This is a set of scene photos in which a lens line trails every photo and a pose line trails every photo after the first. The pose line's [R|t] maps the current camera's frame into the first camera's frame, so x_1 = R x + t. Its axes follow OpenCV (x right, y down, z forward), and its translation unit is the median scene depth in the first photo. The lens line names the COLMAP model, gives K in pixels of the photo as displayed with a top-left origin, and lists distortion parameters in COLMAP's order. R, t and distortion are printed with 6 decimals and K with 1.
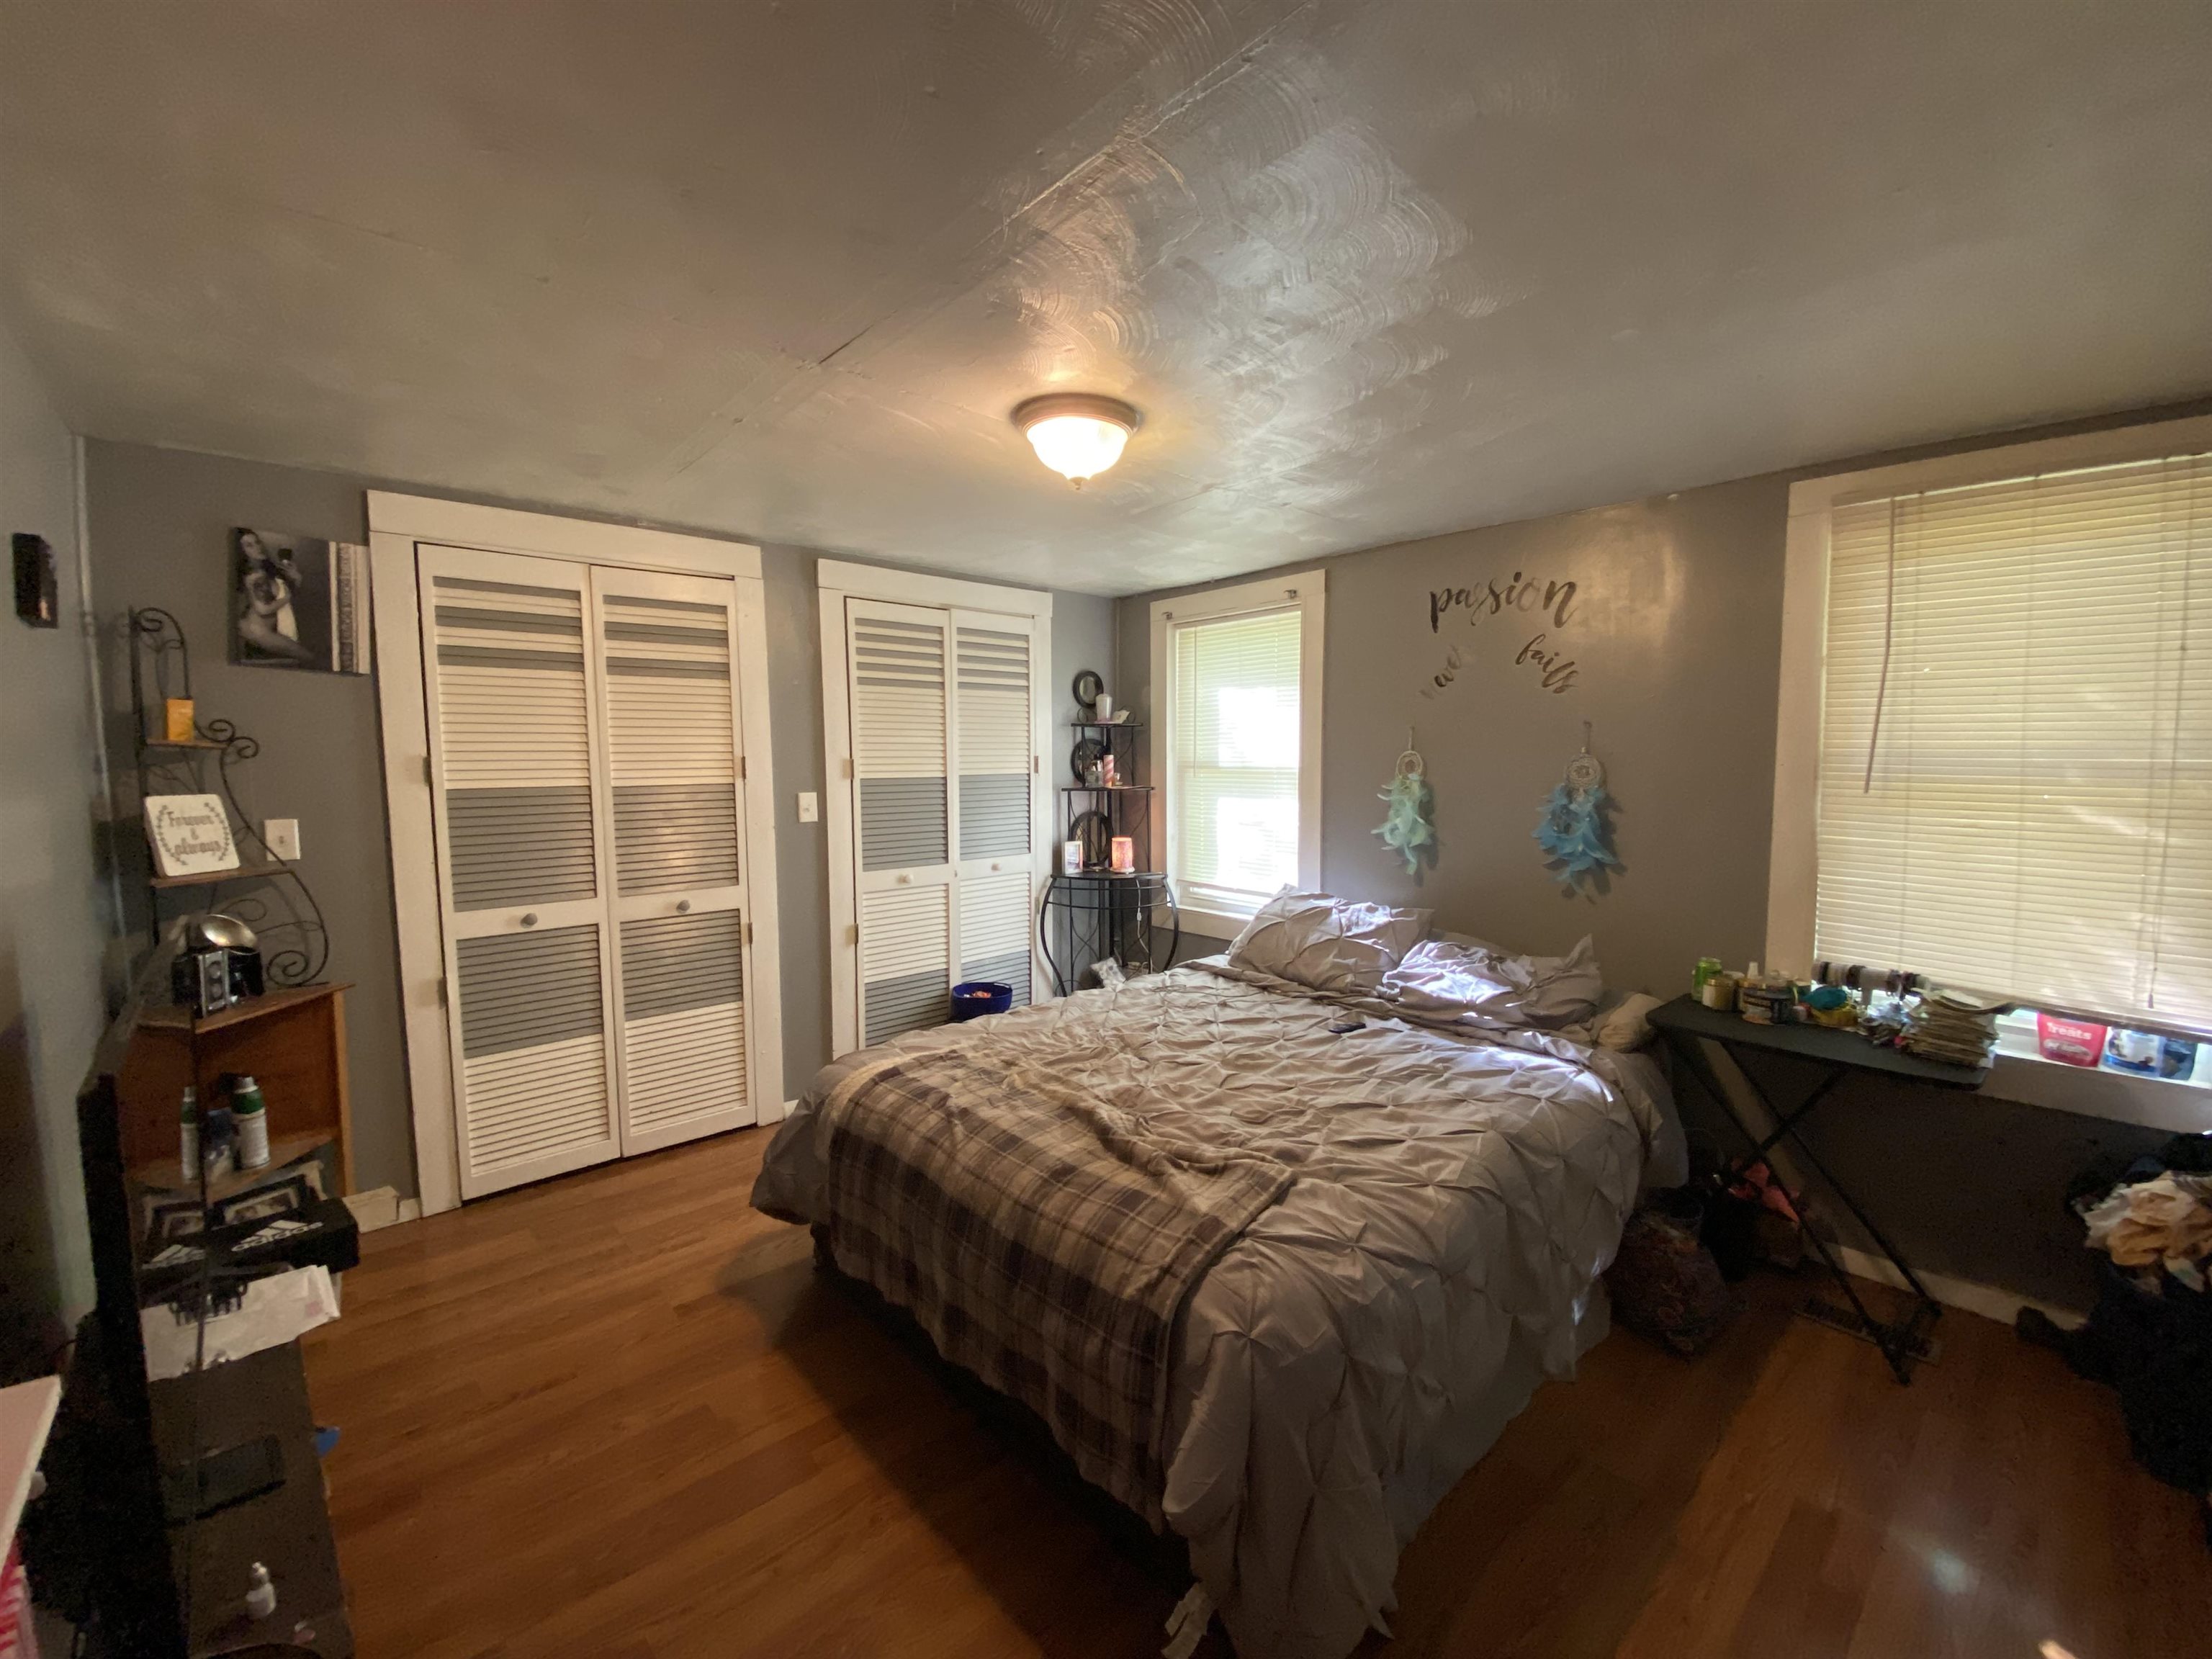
lens RADIAL K [[886.6, 0, 1100.2], [0, 886.6, 823.0], [0, 0, 1]] dist [0.039669, -0.038099]
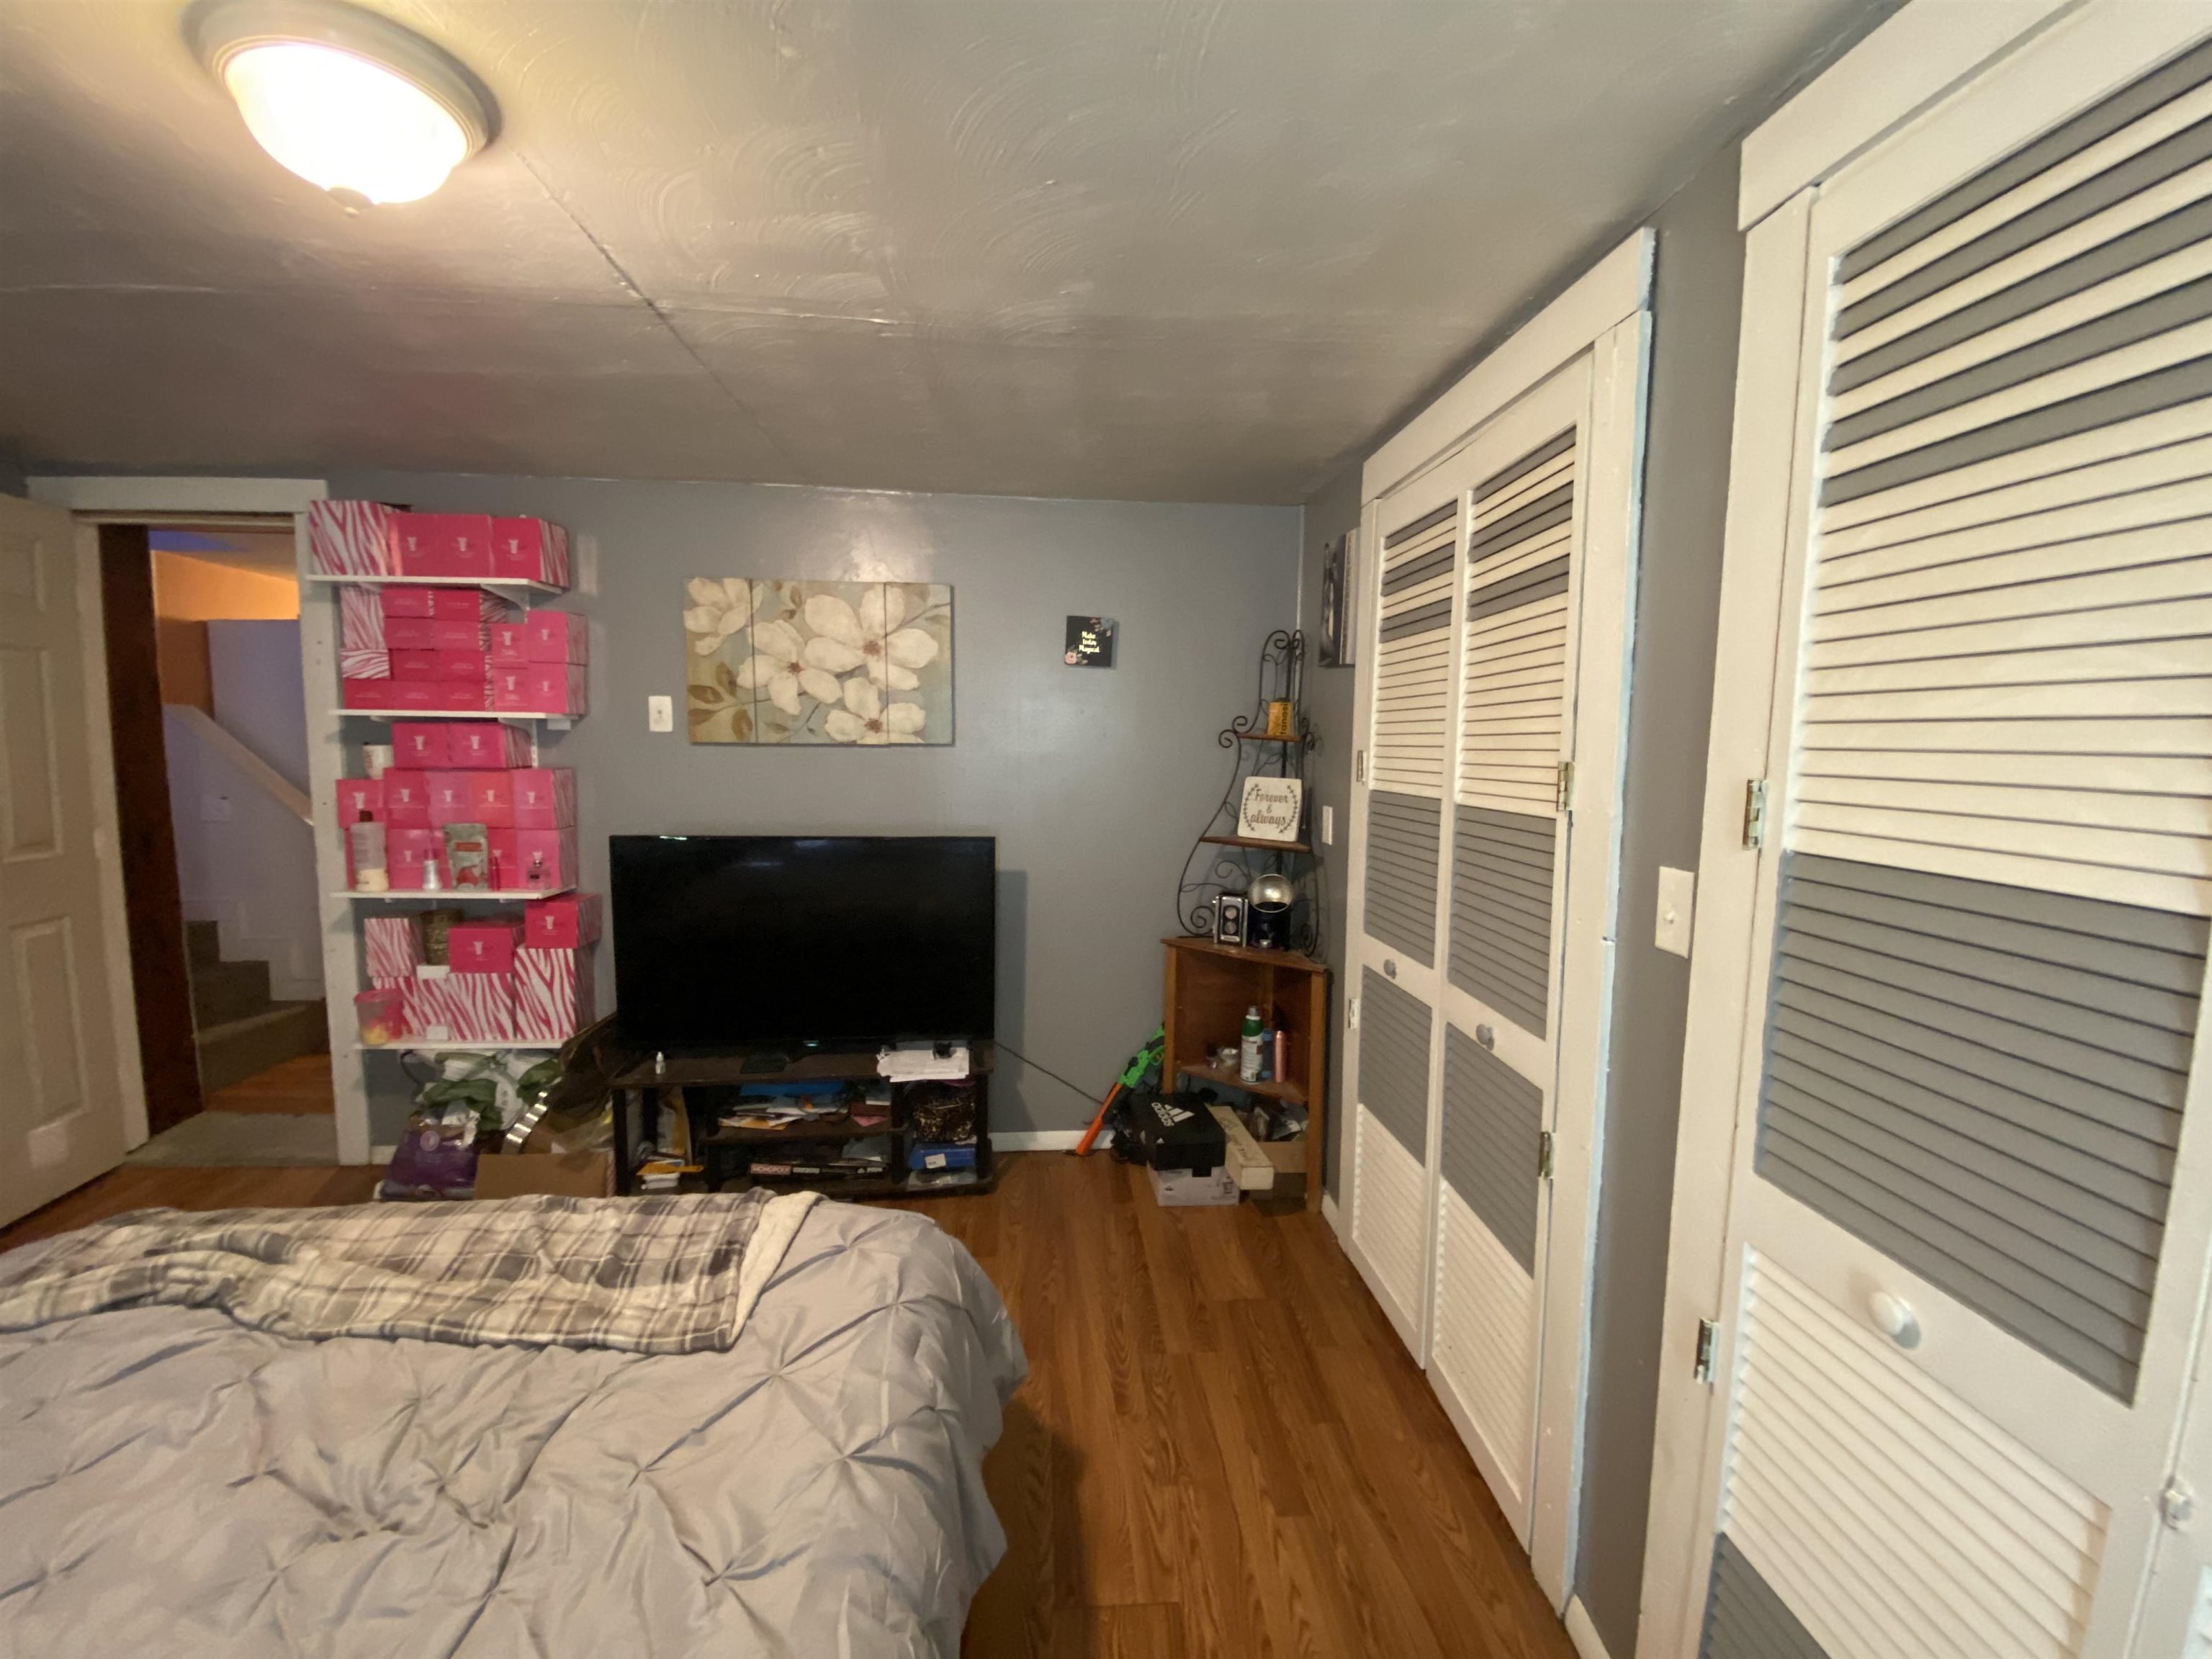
lens RADIAL K [[886.6, 0, 1100.2], [0, 886.6, 823.0], [0, 0, 1]] dist [0.039669, -0.038099]
pose [[-0.606963, 0.066651, -0.791930, 0.095120], [-0.076835, 0.986888, 0.141948, -0.094410], [0.791007, 0.147005, -0.593884, 1.149013]]
